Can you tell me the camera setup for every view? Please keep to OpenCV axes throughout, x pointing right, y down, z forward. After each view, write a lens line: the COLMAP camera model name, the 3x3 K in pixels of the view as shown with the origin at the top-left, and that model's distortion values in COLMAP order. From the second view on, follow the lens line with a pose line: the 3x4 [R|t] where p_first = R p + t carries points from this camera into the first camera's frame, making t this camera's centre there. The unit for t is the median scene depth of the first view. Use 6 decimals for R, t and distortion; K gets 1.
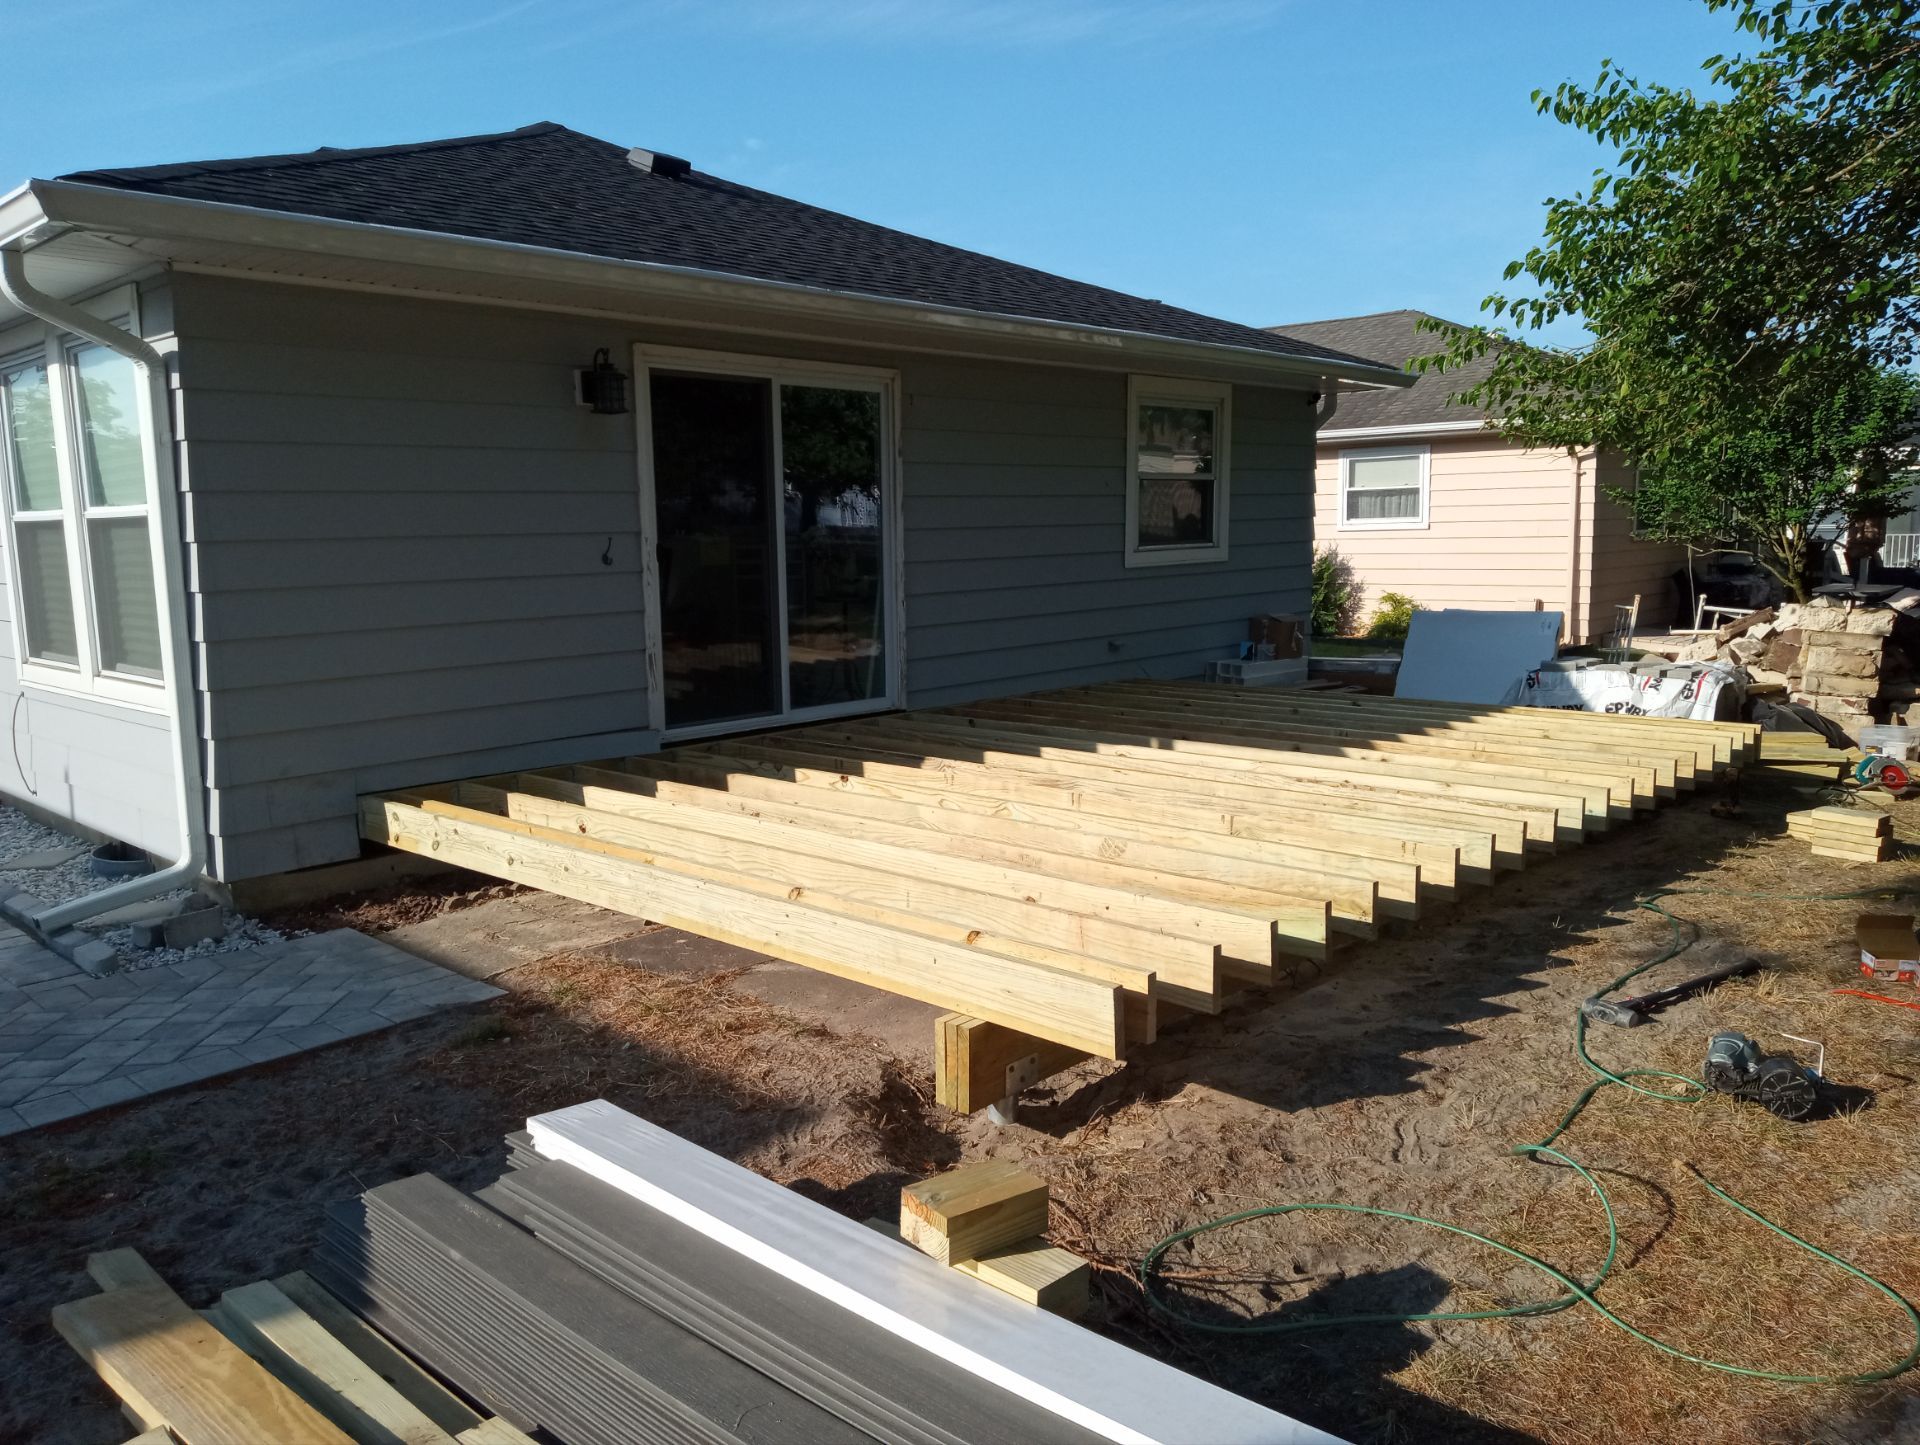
lens RADIAL K [[1418.1, 0, 970.6], [0, 1418.1, 721.5], [0, 0, 1]] dist [0.032113, -0.043631]
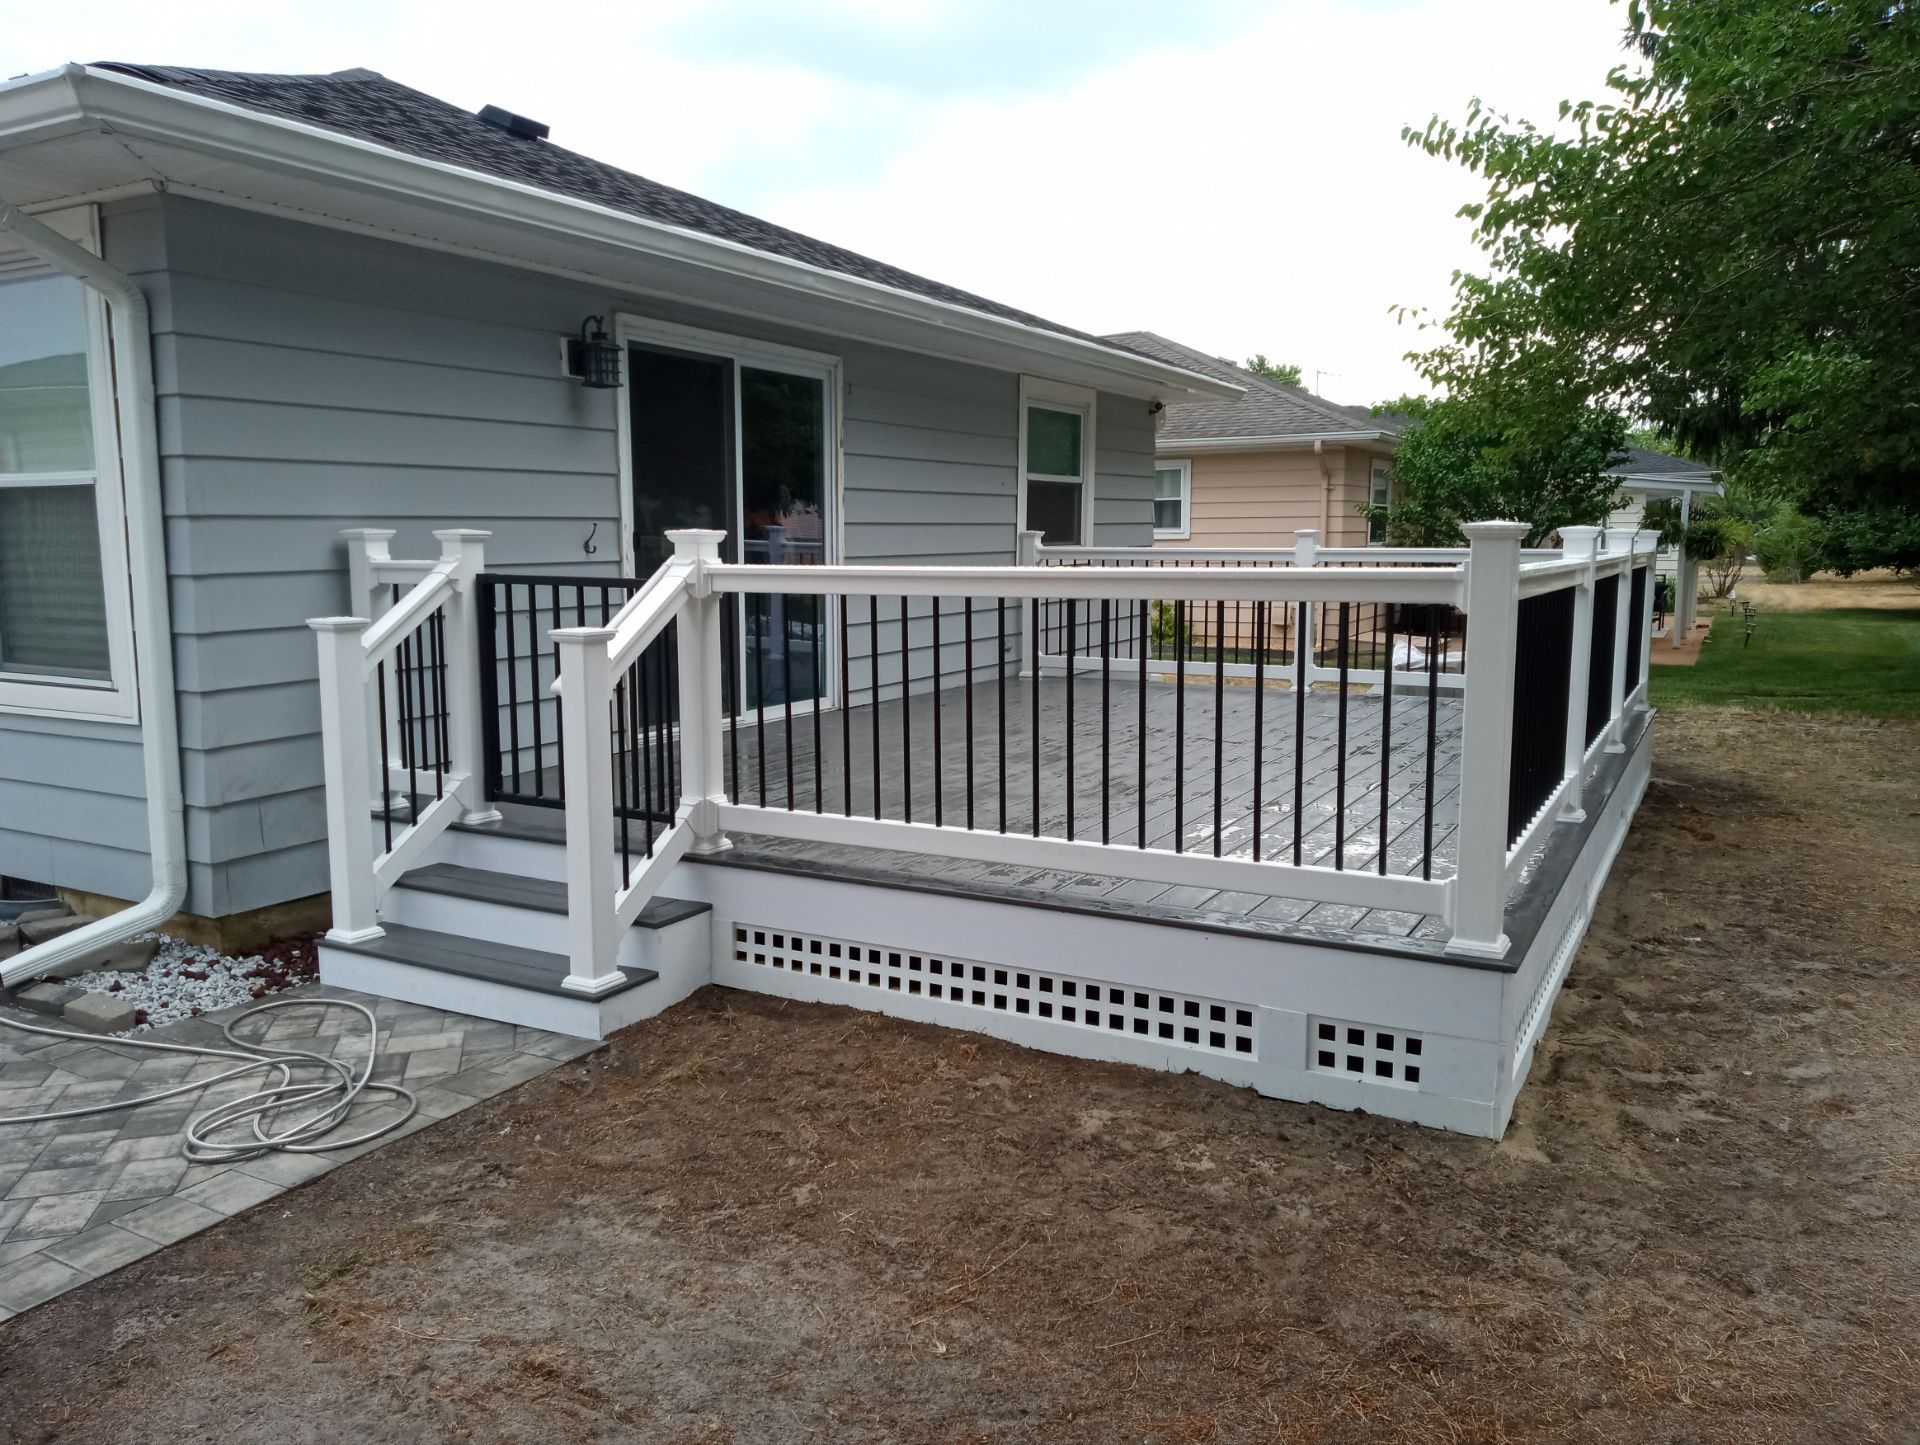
lens RADIAL K [[1418.1, 0, 970.3], [0, 1418.1, 731.2], [0, 0, 1]] dist [0.032113, -0.043631]
pose [[0.970428, -0.019288, 0.240620, -0.211132], [0.019671, 0.999806, 0.000810, 0.006733], [-0.240589, 0.003948, 0.970619, 0.049566]]
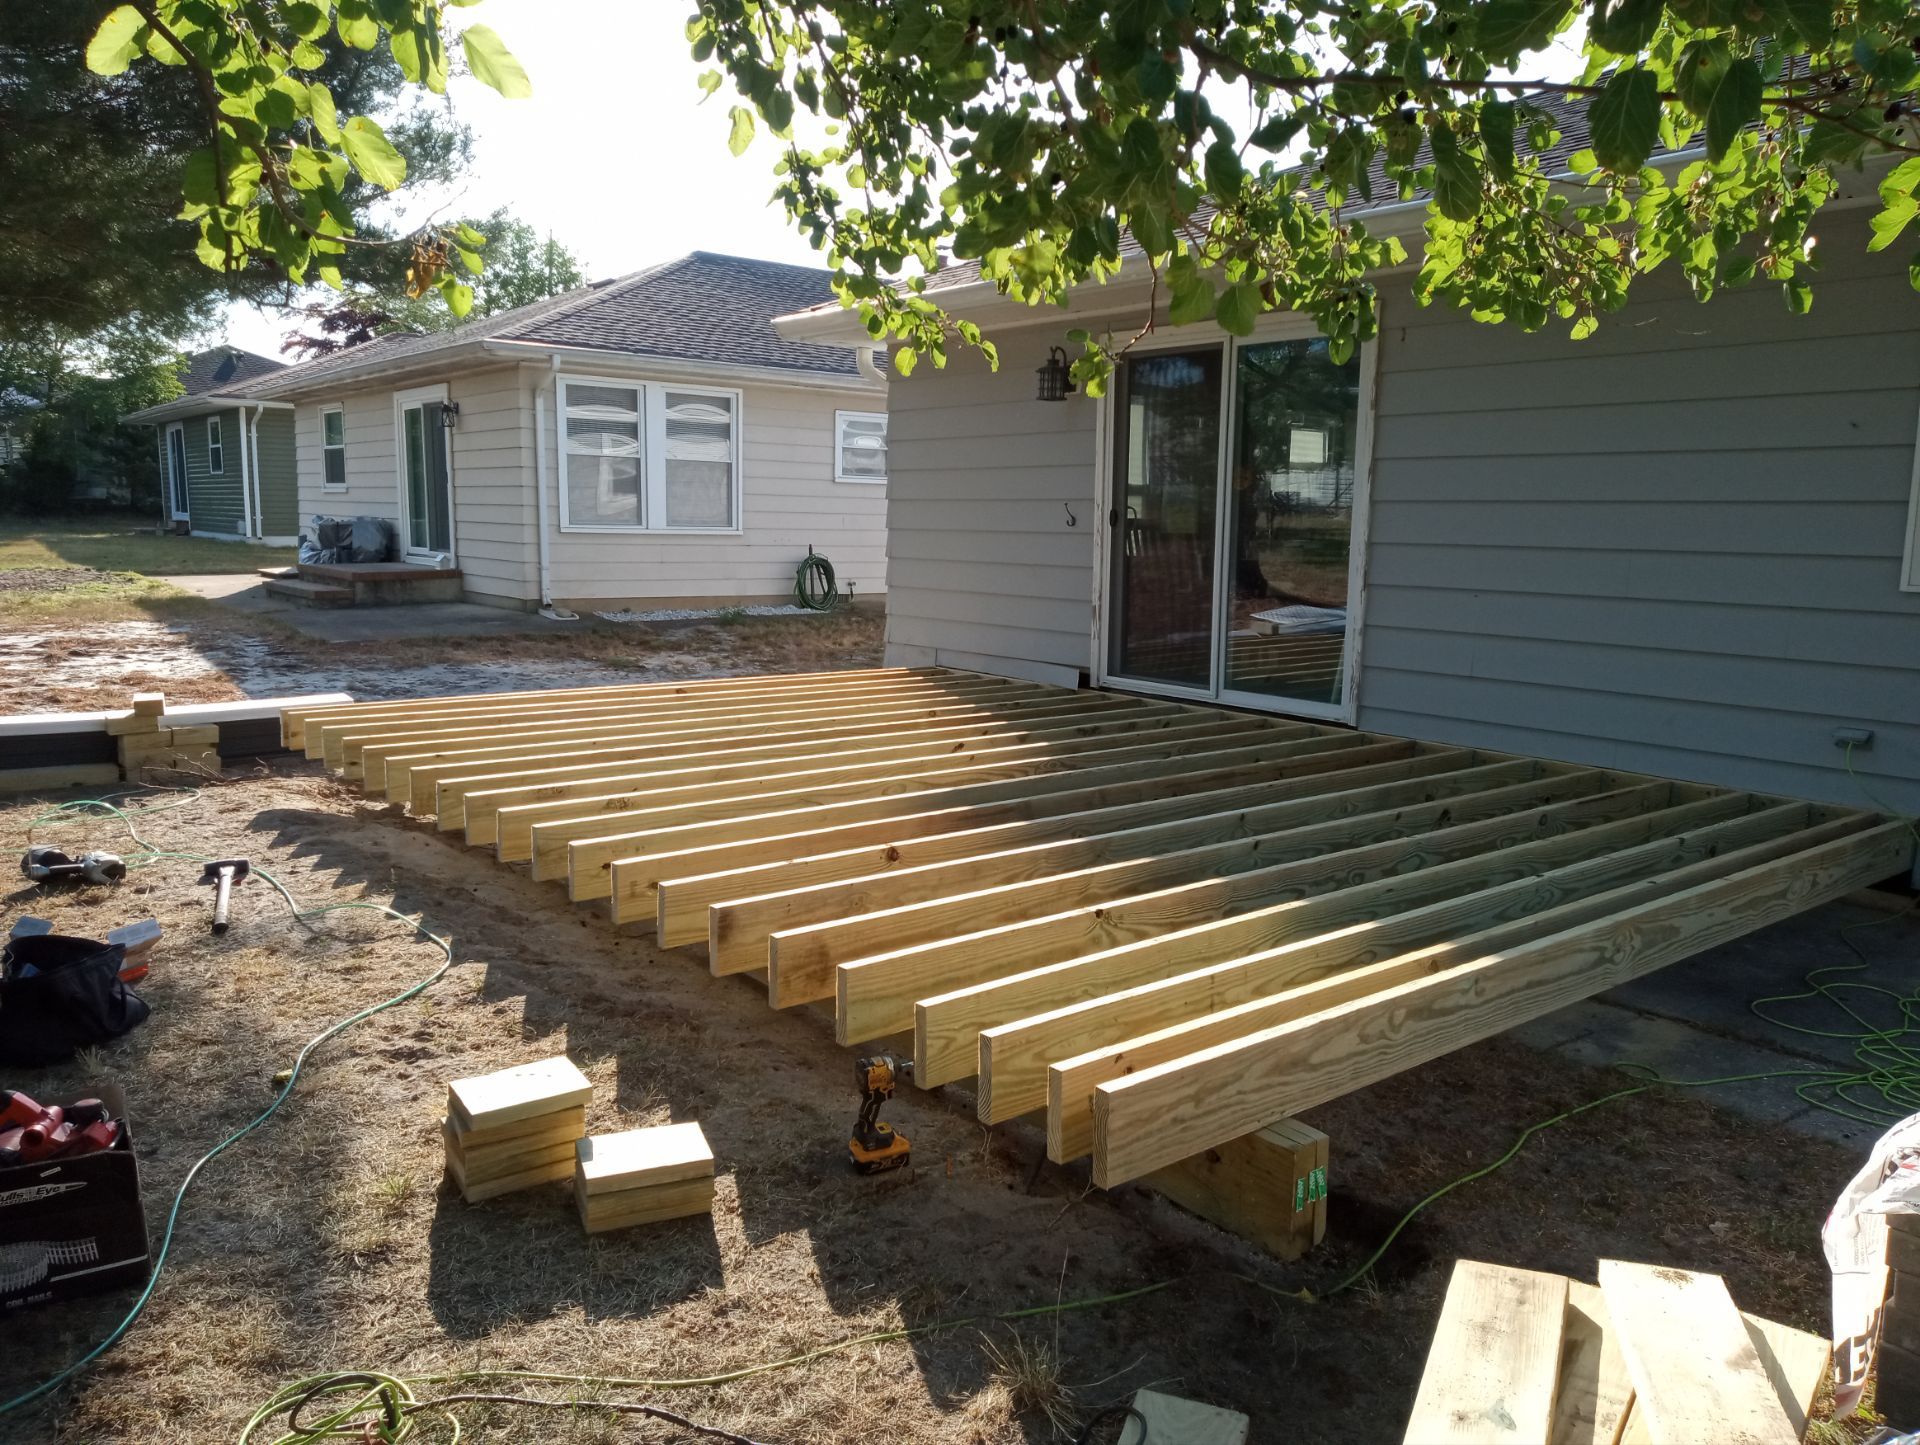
lens RADIAL K [[1418.1, 0, 964.5], [0, 1418.1, 719.1], [0, 0, 1]] dist [0.032113, -0.043631]
pose [[-0.145600, 0.154296, -0.977238, 0.837660], [-0.154038, 0.972182, 0.176448, -0.131263], [0.977278, 0.176223, -0.117782, 0.950322]]
